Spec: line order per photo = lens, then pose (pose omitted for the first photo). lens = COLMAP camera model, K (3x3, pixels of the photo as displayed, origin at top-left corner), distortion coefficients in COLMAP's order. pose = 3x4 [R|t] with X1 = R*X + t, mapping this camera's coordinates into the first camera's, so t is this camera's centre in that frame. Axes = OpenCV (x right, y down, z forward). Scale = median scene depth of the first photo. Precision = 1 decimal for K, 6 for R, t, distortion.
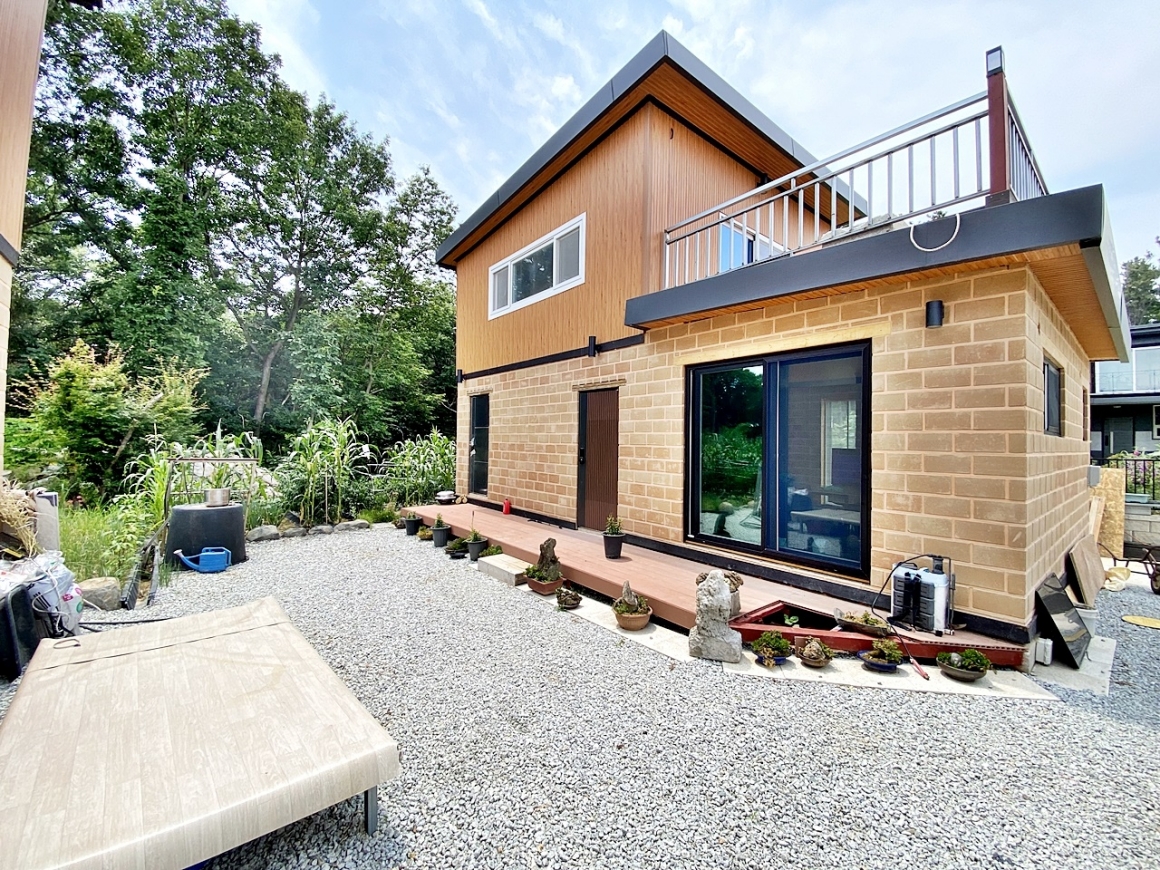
lens RADIAL K [[473.7, 0, 579.6], [0, 473.7, 437.7], [0, 0, 1]] dist [0.016831, -0.017406]
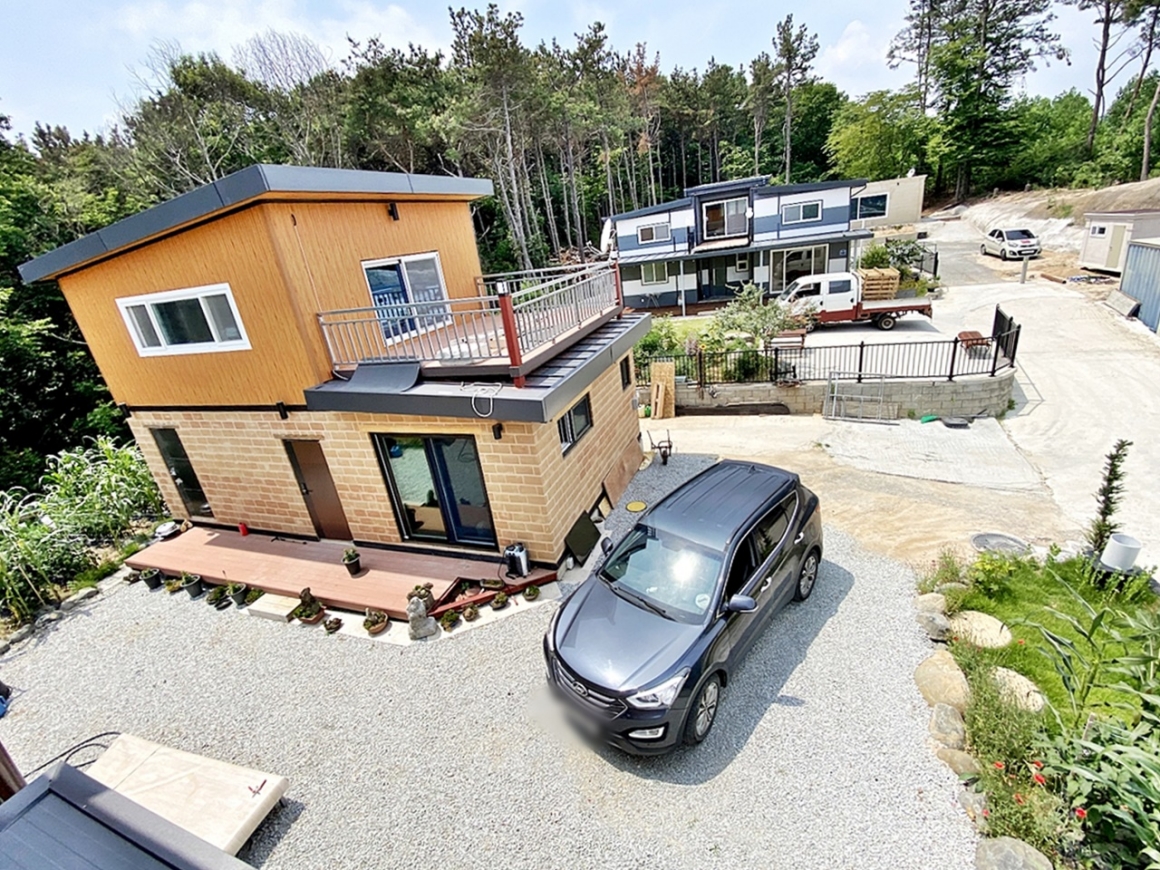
lens RADIAL K [[500.5, 0, 584.2], [0, 500.5, 444.0], [0, 0, 1]] dist [0.036297, -0.034690]
pose [[0.849508, -0.303295, 0.431681, 0.110328], [0.130281, 0.913493, 0.385431, -0.567049], [-0.511237, -0.271186, 0.815533, -0.477757]]
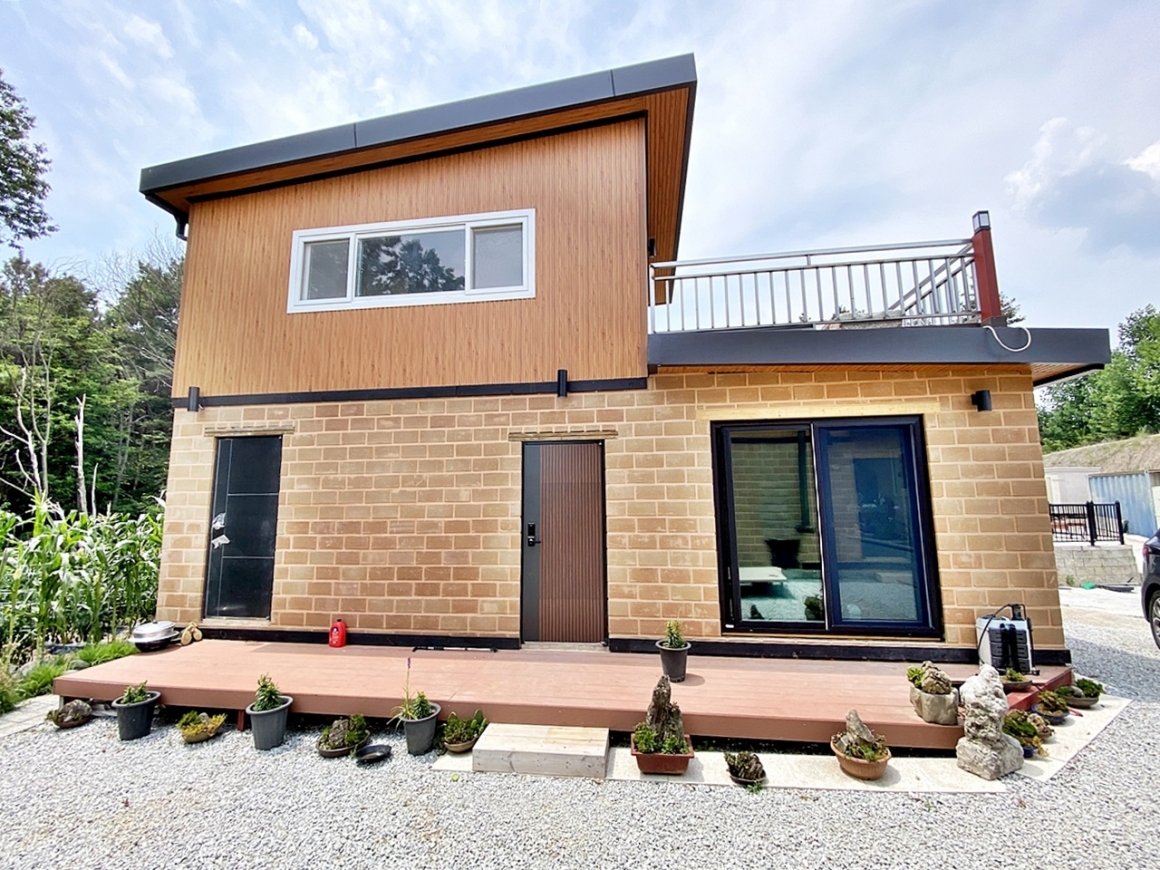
lens RADIAL K [[493.6, 0, 595.2], [0, 493.6, 435.1], [0, 0, 1]] dist [0.019203, -0.020487]
pose [[0.725758, 0.068652, 0.684516, -0.518244], [0.016711, 0.992955, -0.117304, -0.024425], [-0.687747, 0.096574, 0.719498, 0.478097]]
